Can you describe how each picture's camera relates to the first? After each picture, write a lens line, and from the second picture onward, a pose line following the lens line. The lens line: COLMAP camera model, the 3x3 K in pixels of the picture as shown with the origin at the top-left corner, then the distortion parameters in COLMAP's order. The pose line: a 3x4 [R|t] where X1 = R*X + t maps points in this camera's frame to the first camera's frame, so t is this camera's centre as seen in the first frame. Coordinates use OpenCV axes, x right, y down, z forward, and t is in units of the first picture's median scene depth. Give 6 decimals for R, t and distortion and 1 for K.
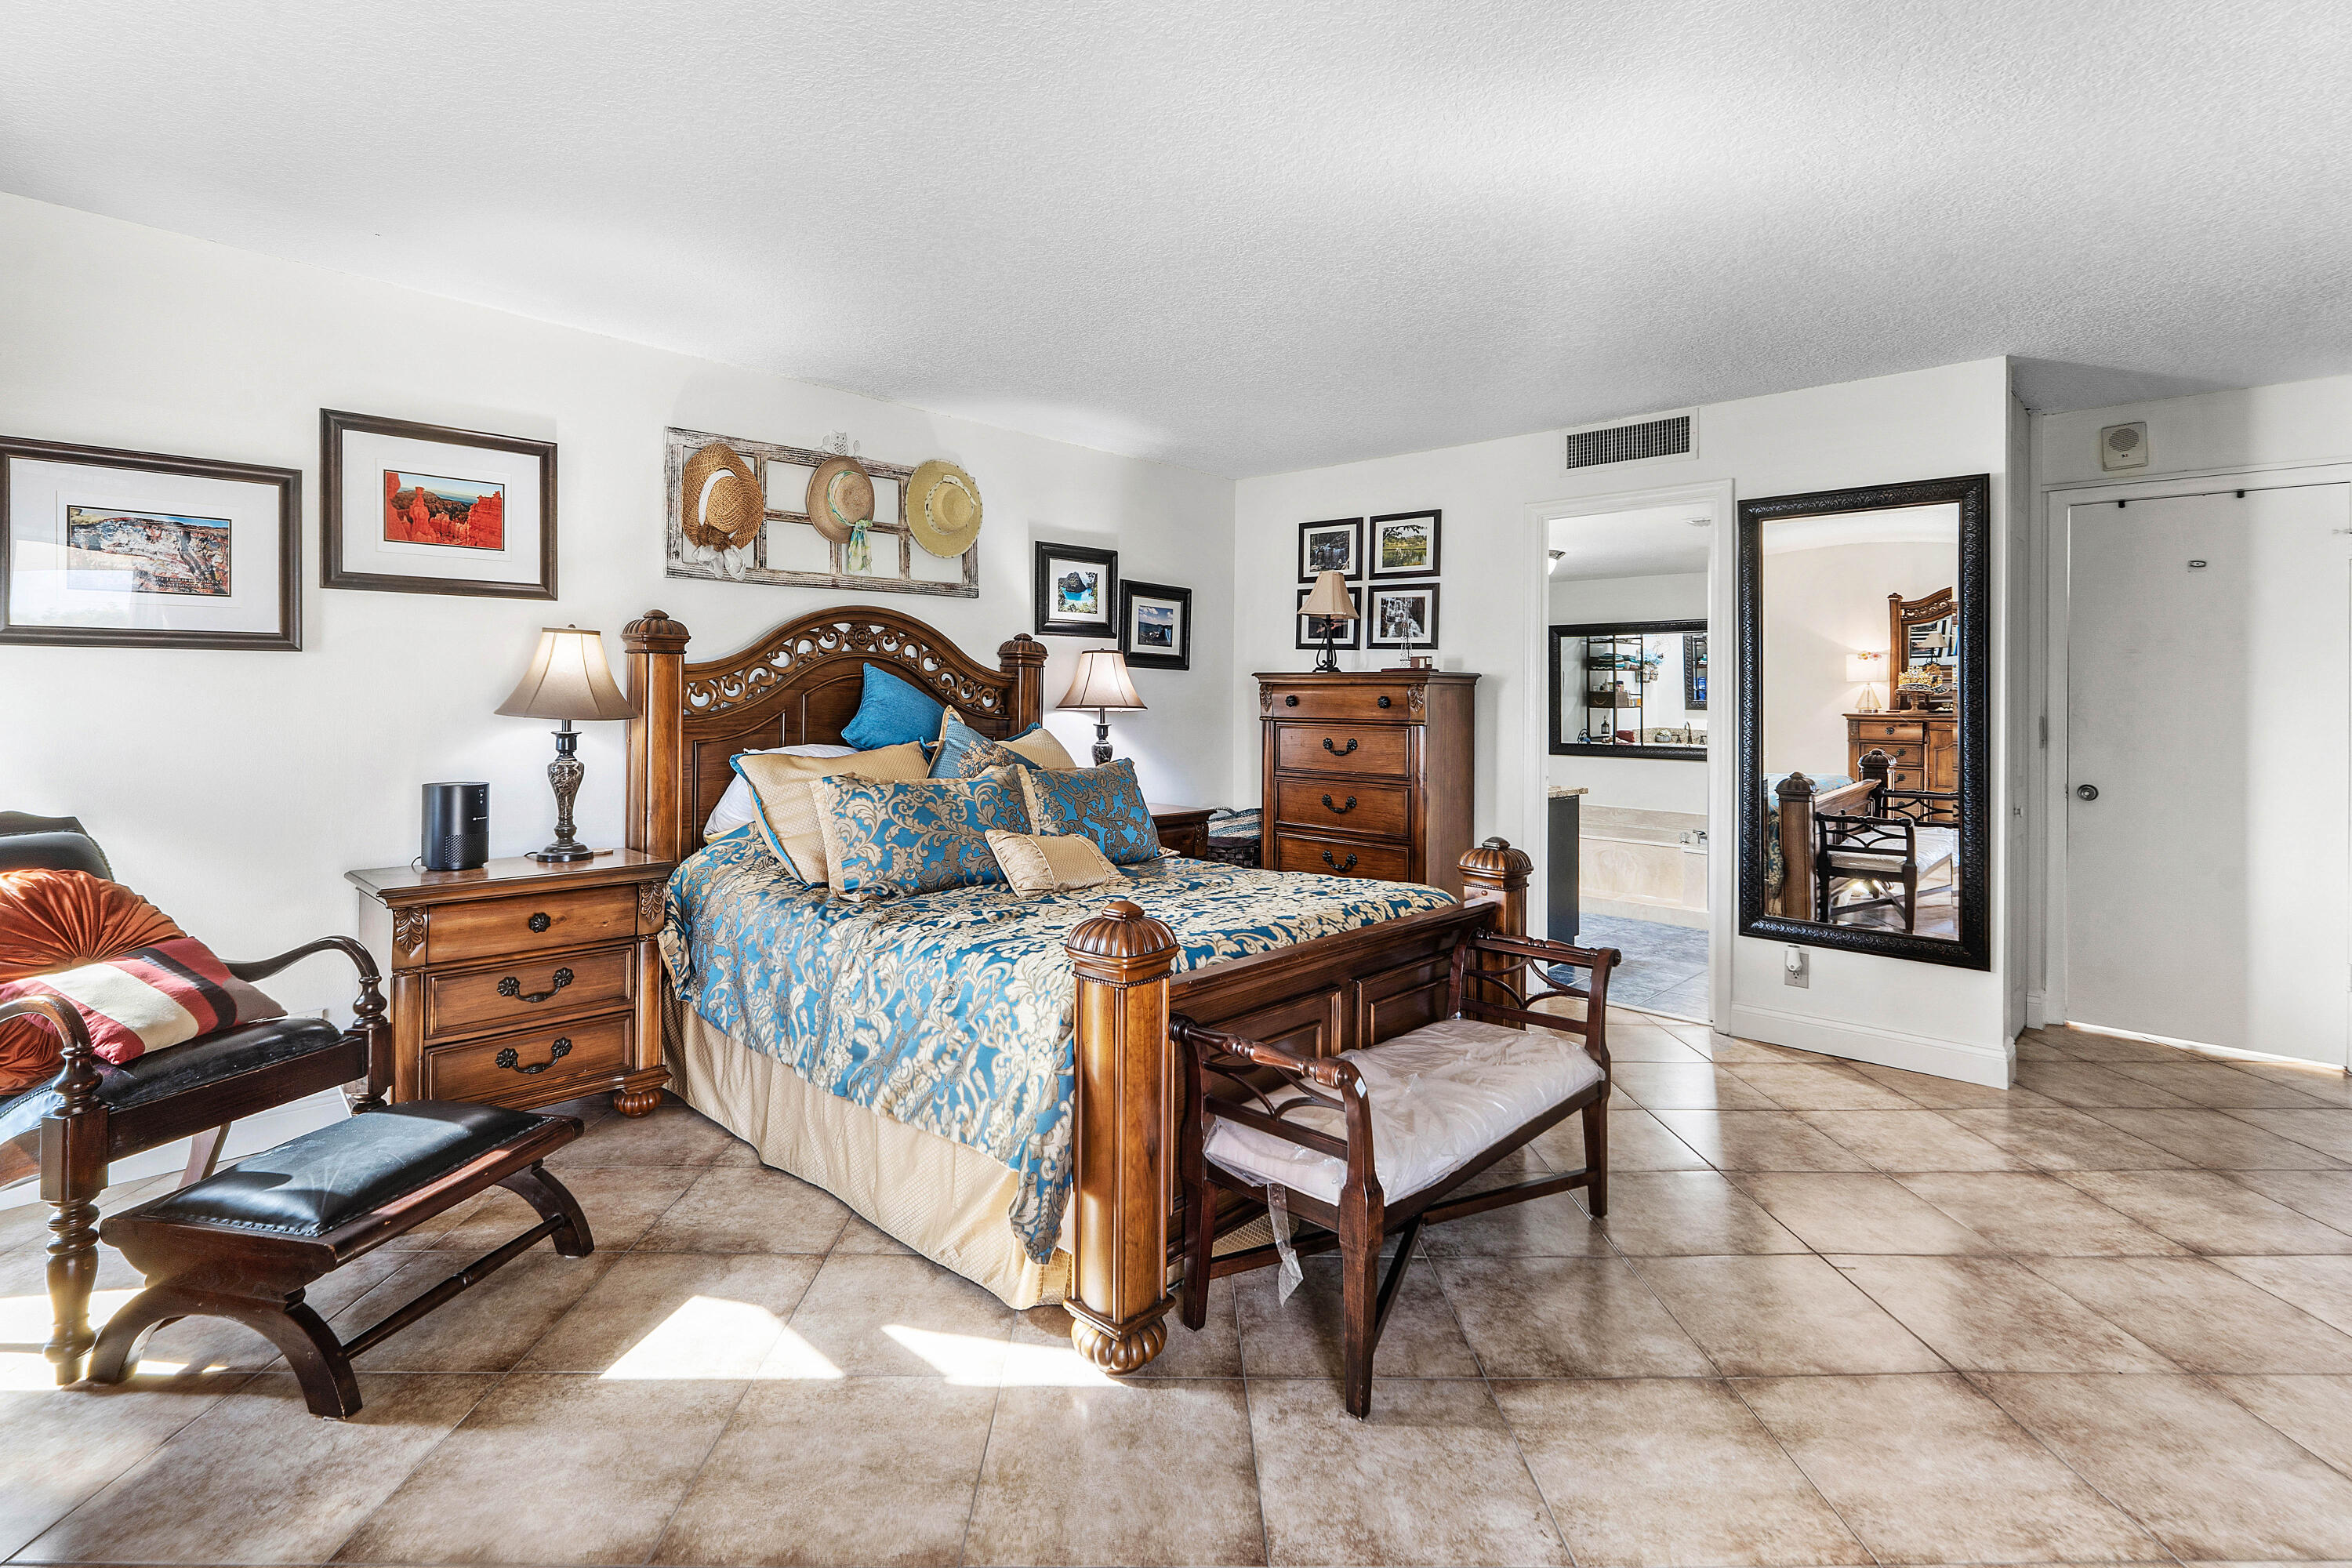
lens RADIAL K [[1086.5, 0, 1174.0], [0, 1086.5, 694.3], [0, 0, 1]] dist [-0.002308, -0.000346]
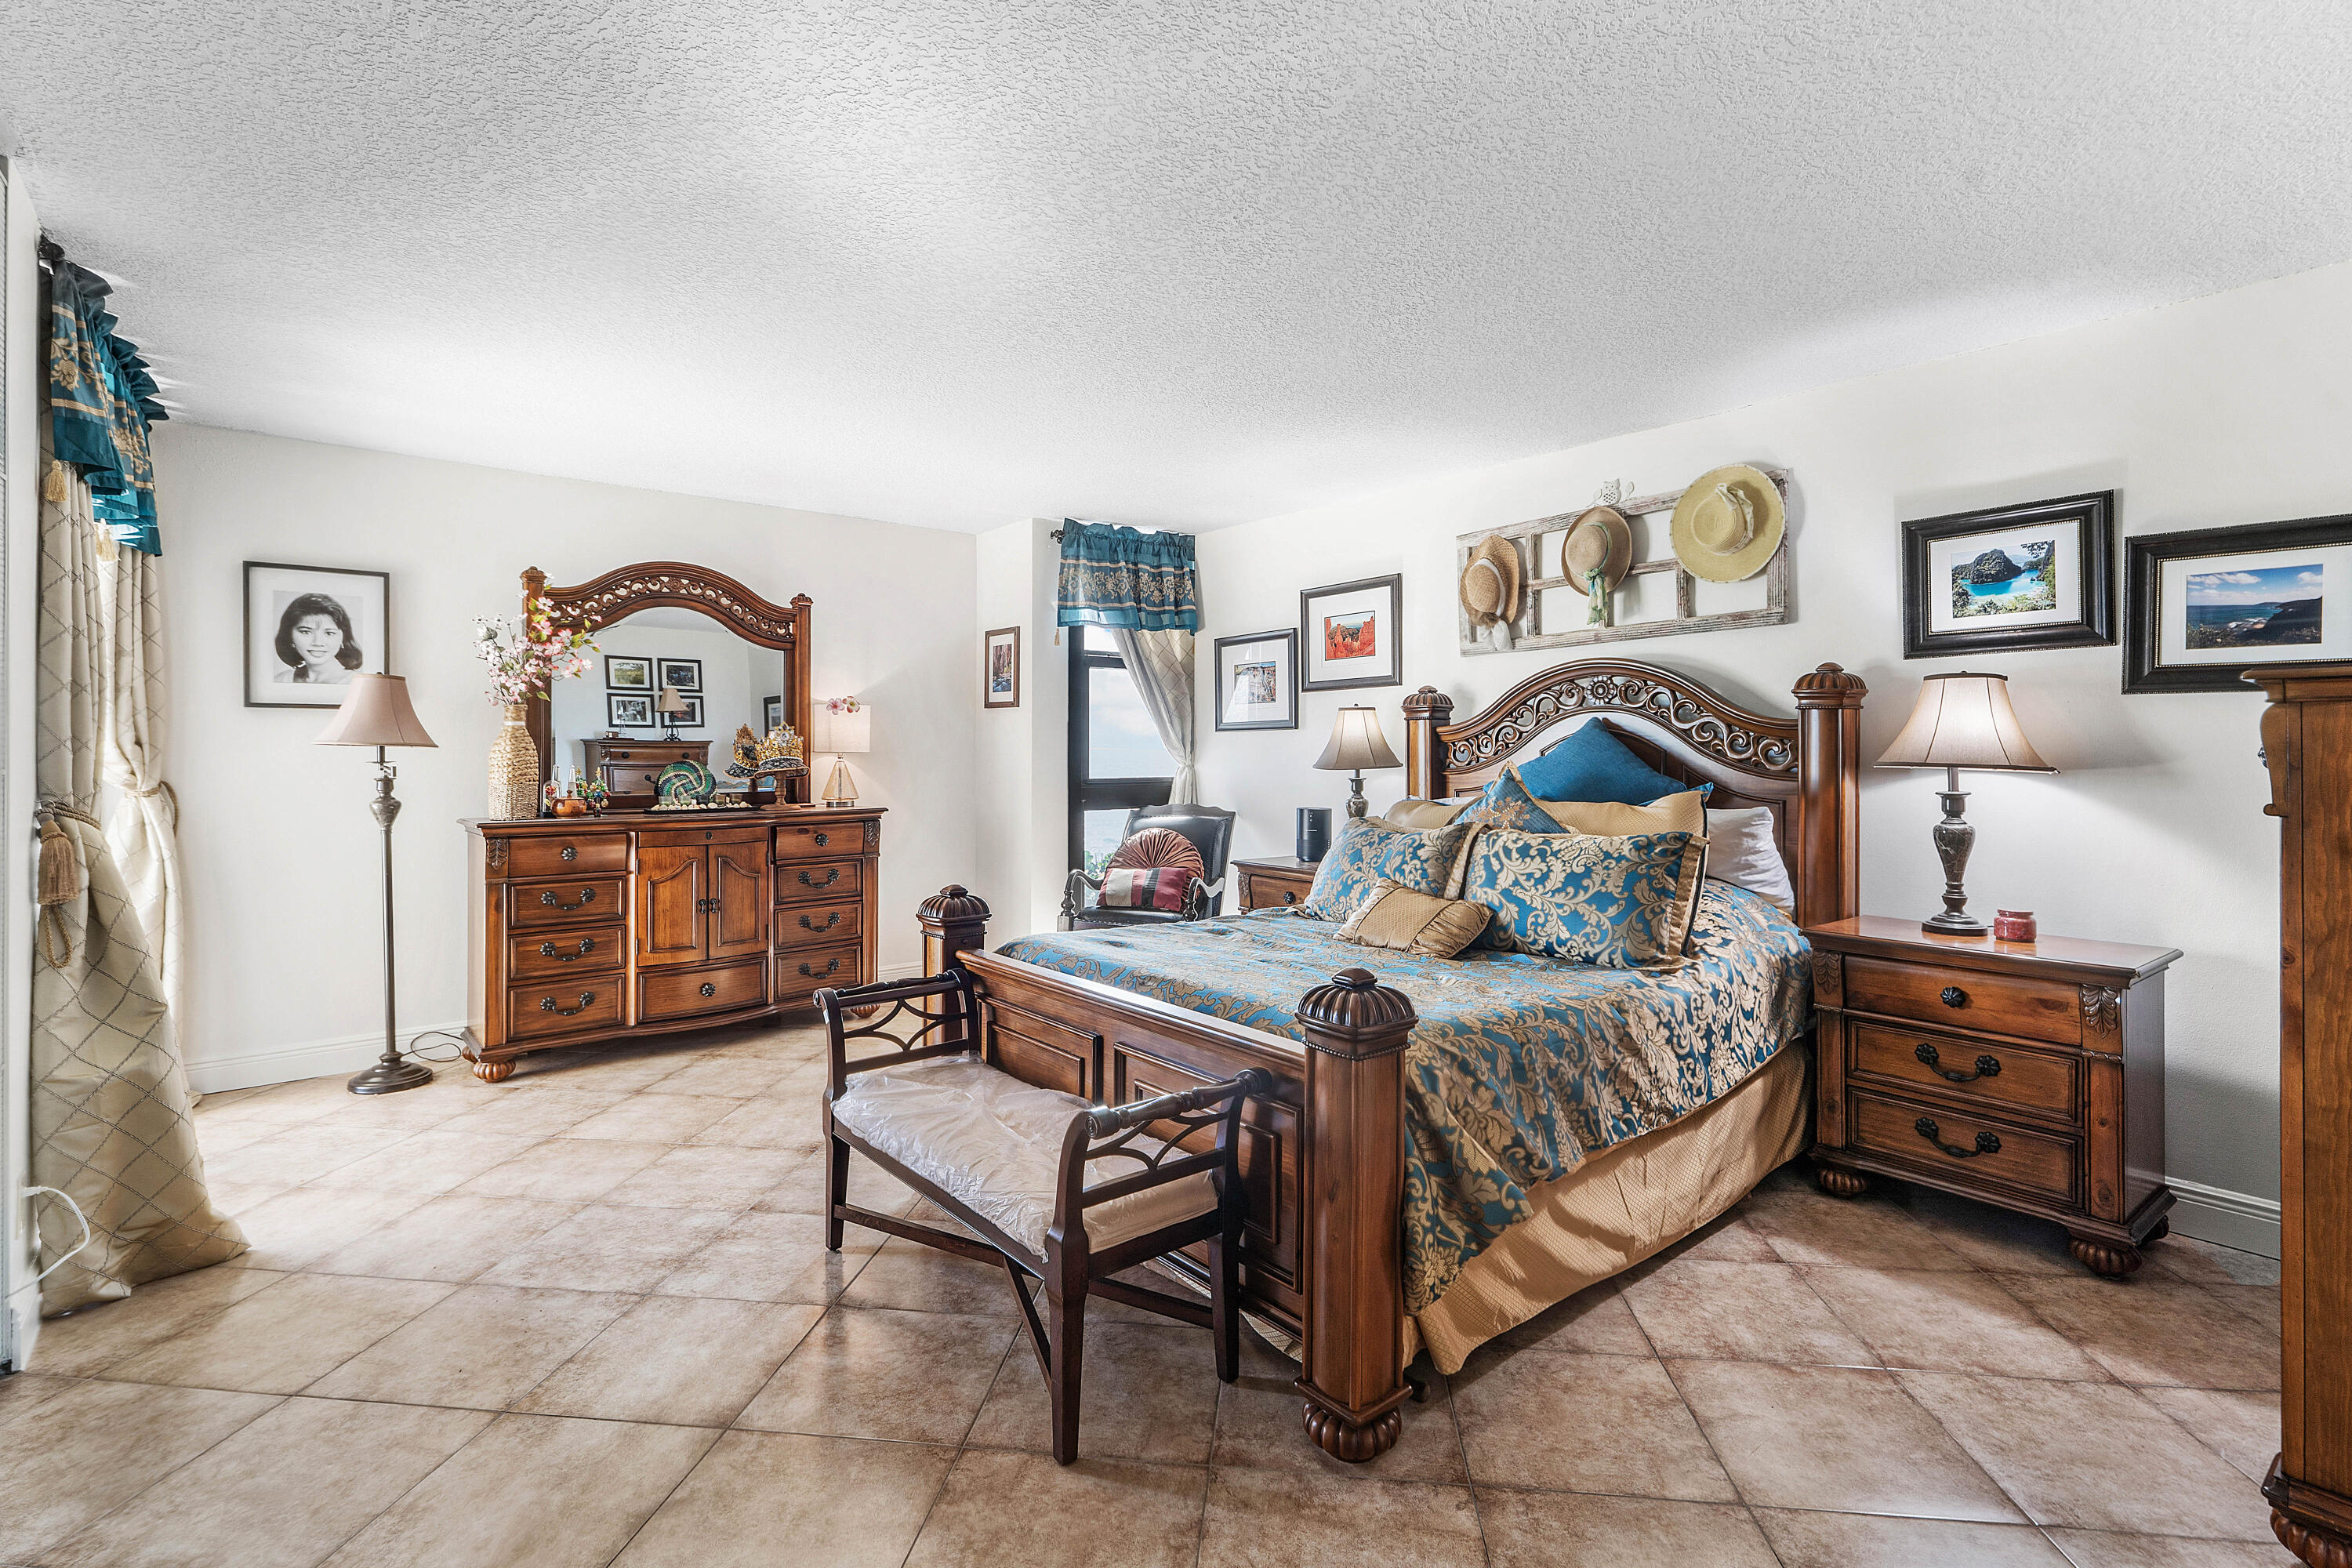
lens RADIAL K [[1072.7, 0, 1205.1], [0, 1072.7, 761.2], [0, 0, 1]] dist [0.000336, -0.000311]
pose [[-0.100679, -0.002037, -0.994917, 0.802536], [0.002273, 0.999995, -0.002277, 0.013705], [0.994916, -0.002490, -0.100674, 0.855459]]
